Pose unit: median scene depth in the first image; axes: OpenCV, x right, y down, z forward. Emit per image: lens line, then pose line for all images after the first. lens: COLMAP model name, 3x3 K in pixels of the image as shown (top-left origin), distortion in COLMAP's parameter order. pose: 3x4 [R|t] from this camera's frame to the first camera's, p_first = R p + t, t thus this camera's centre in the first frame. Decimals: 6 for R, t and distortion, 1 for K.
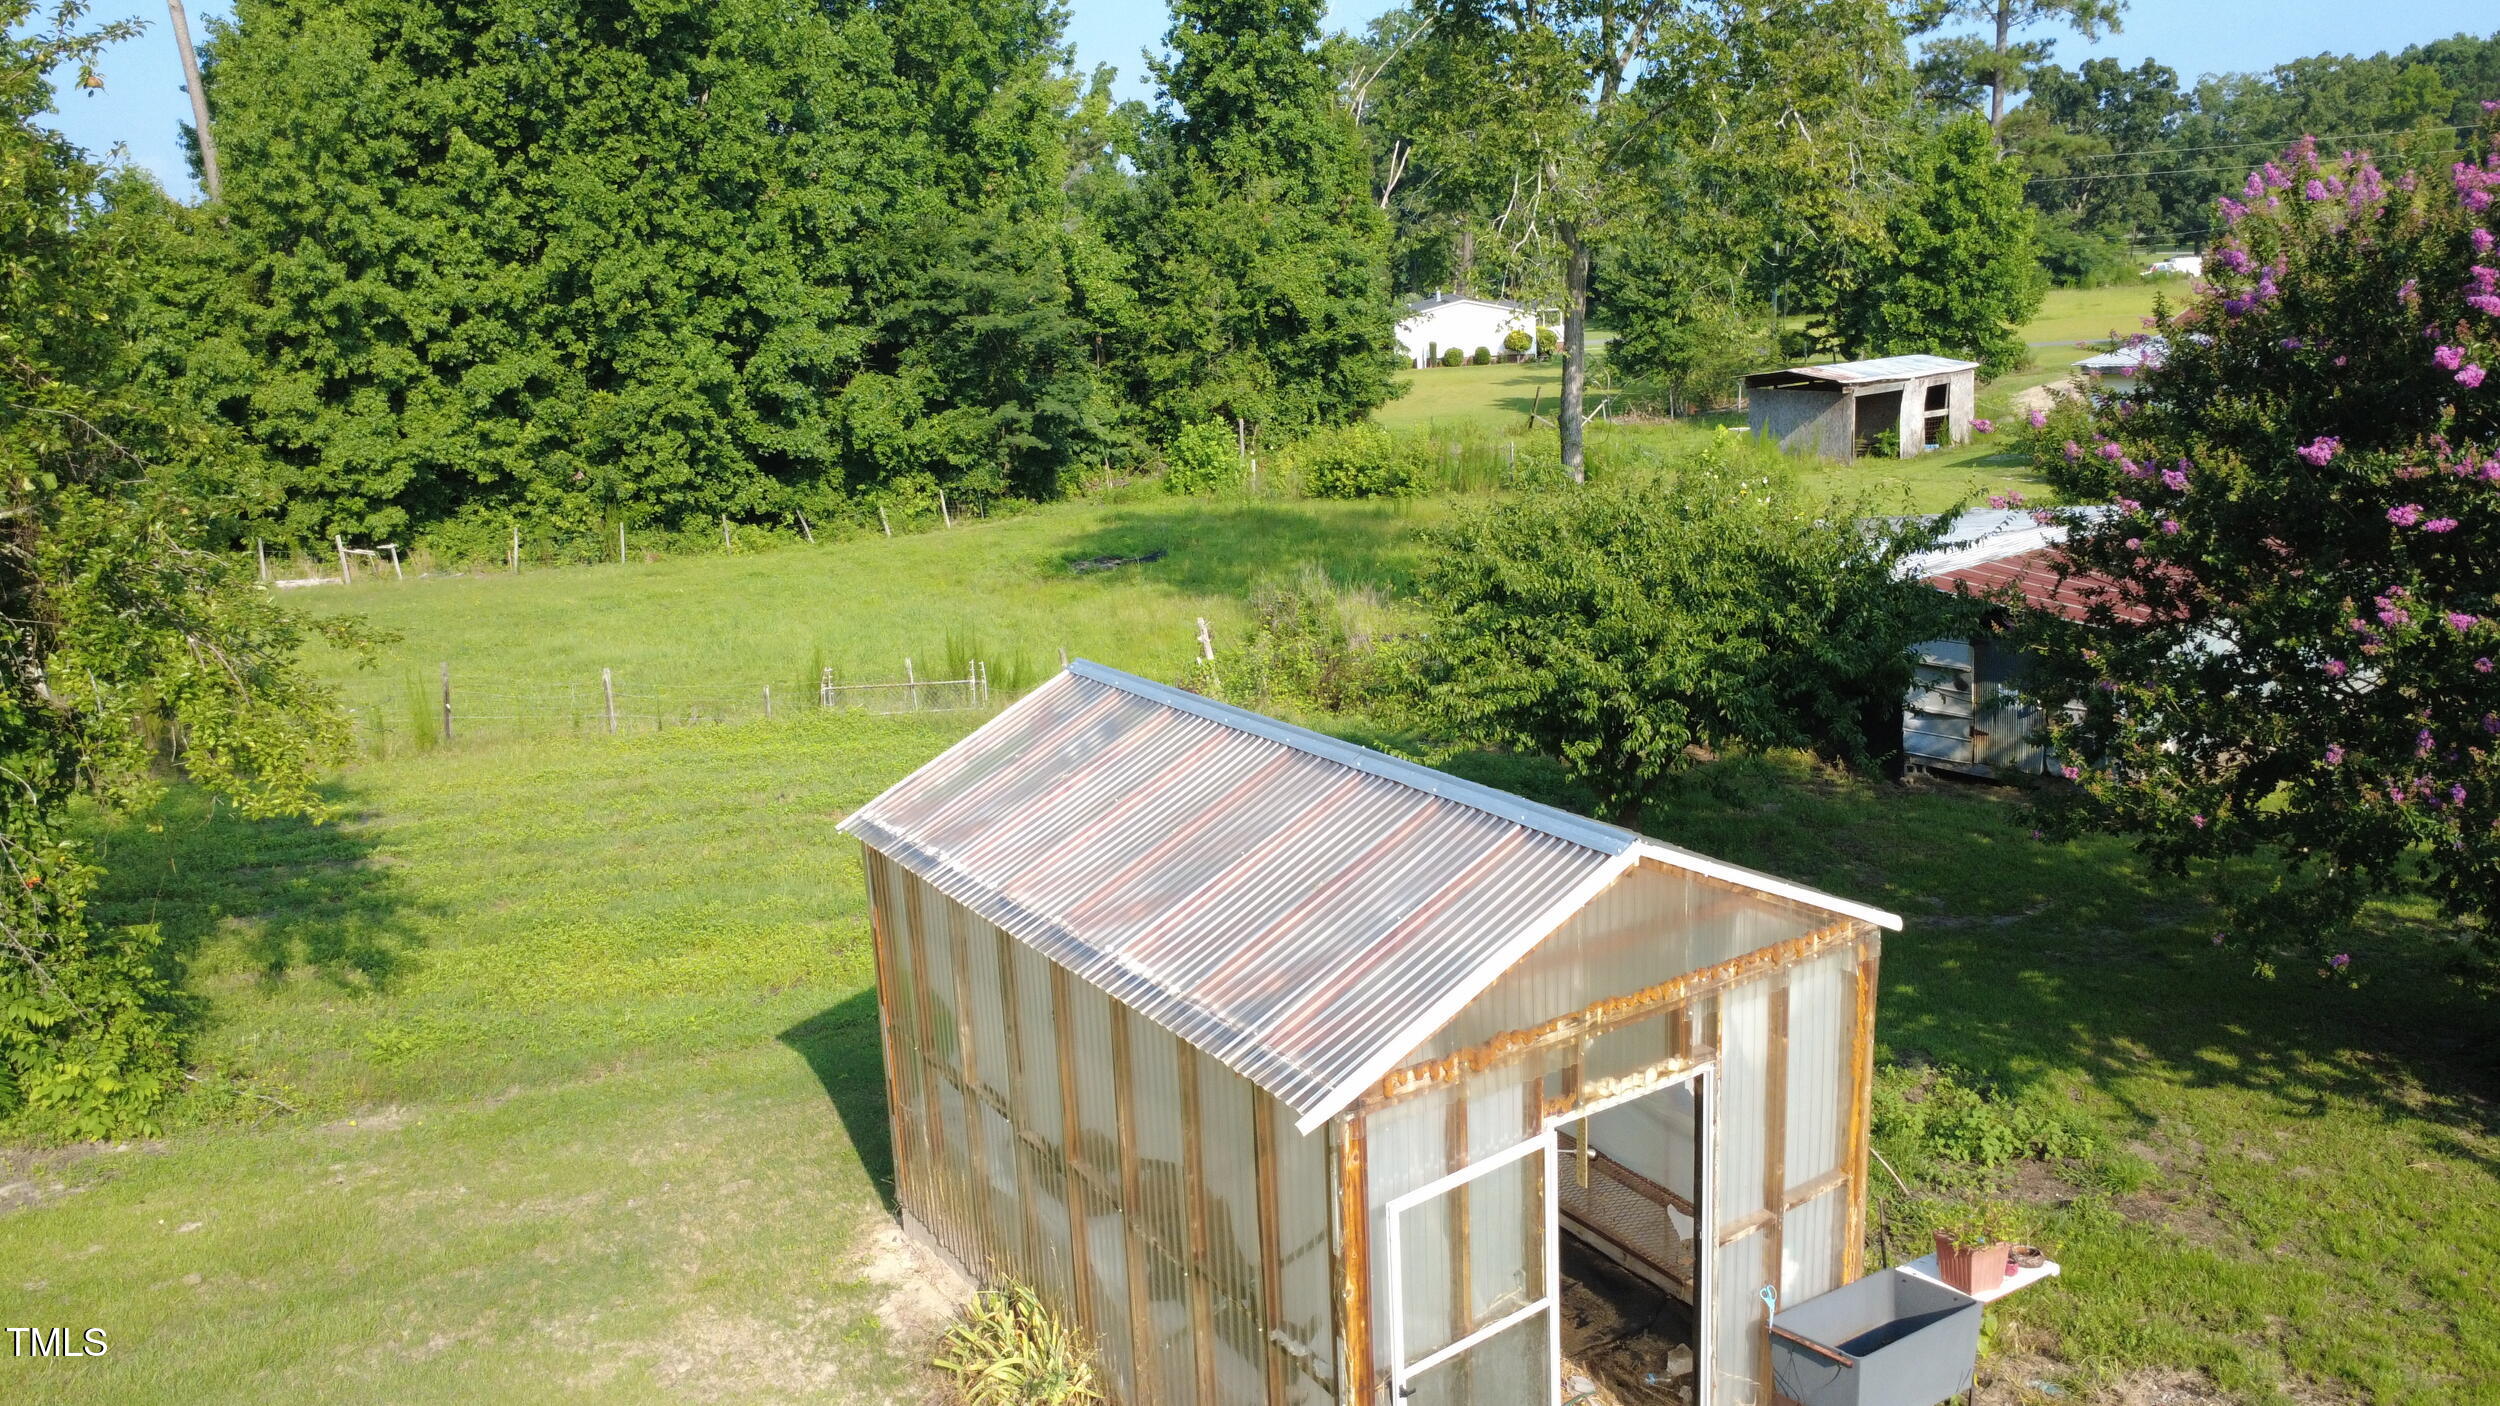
lens RADIAL K [[1778.6, 0, 1224.3], [0, 1778.6, 700.5], [0, 0, 1]] dist [-0.003329, 0.002240]
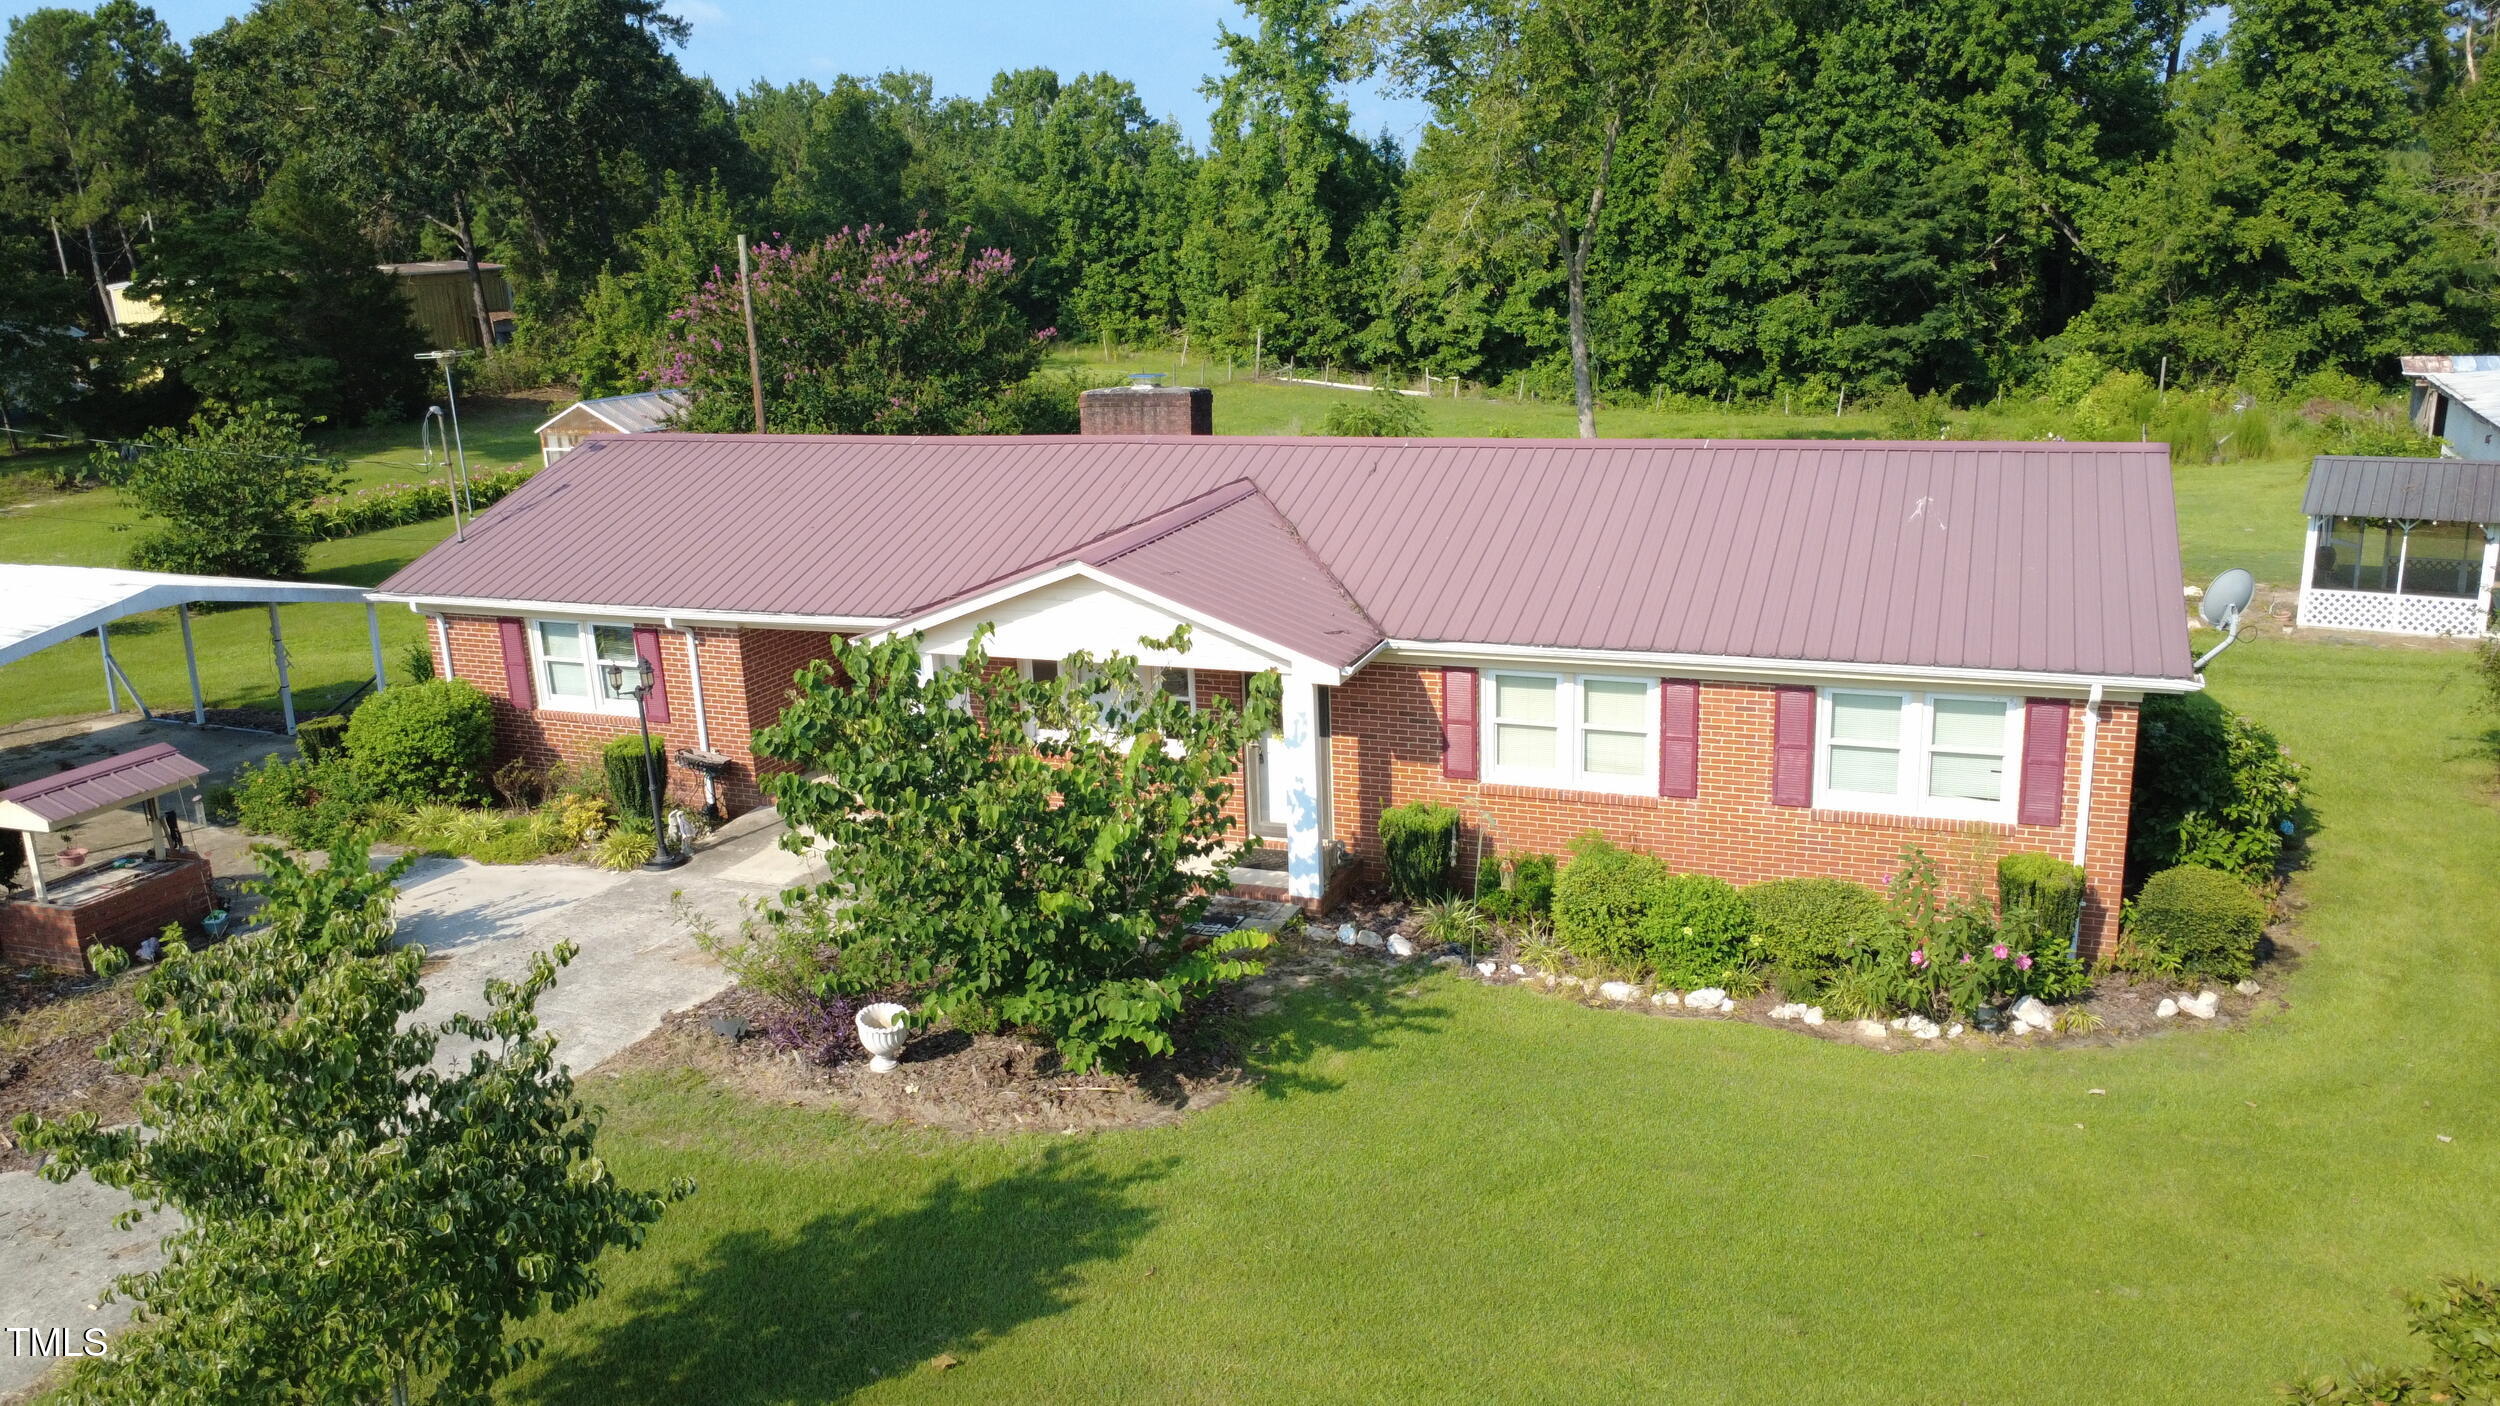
lens RADIAL K [[1794.3, 0, 1244.2], [0, 1794.3, 699.8], [0, 0, 1]] dist [-0.015825, 0.022540]
pose [[0.489872, 0.255140, -0.833624, 0.848896], [-0.195258, 0.964034, 0.180312, -0.053627], [0.849647, 0.074442, 0.522072, -0.041182]]
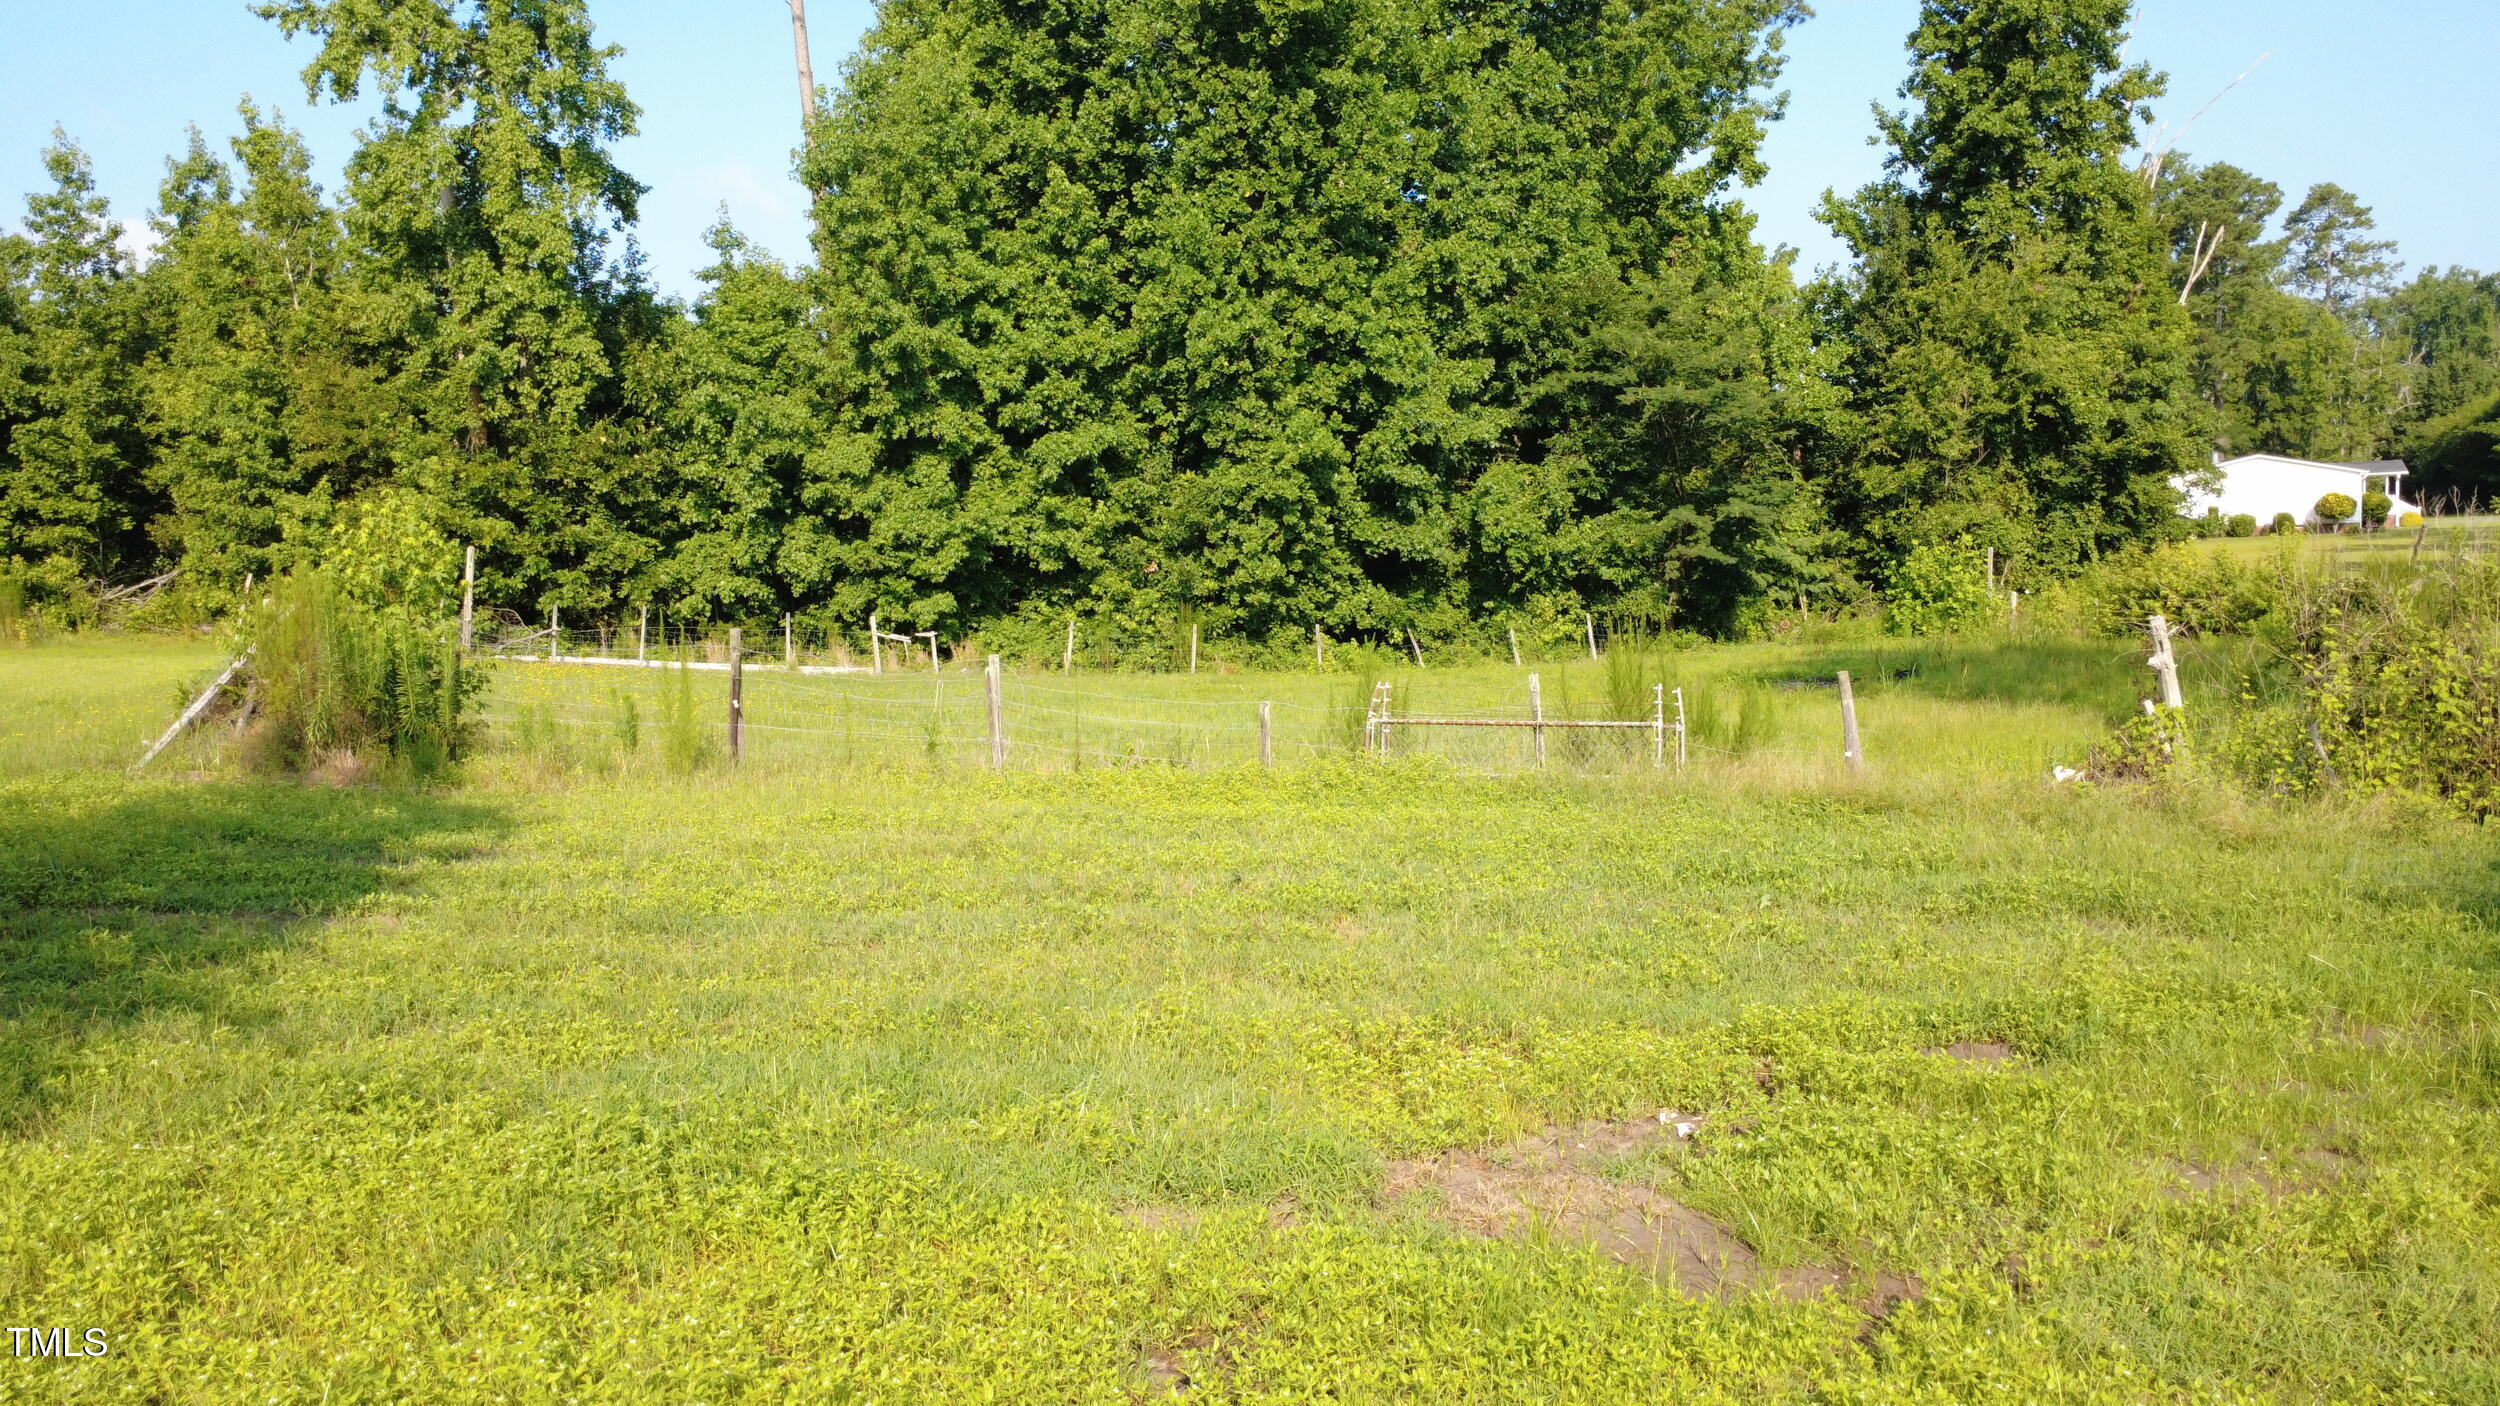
lens RADIAL K [[1794.3, 0, 1244.2], [0, 1794.3, 699.8], [0, 0, 1]] dist [-0.015825, 0.022540]
pose [[0.941712, 0.045591, -0.333317, -0.039667], [-0.087696, 0.989788, -0.112382, 0.024069], [0.324789, 0.135062, 0.936093, 0.231131]]
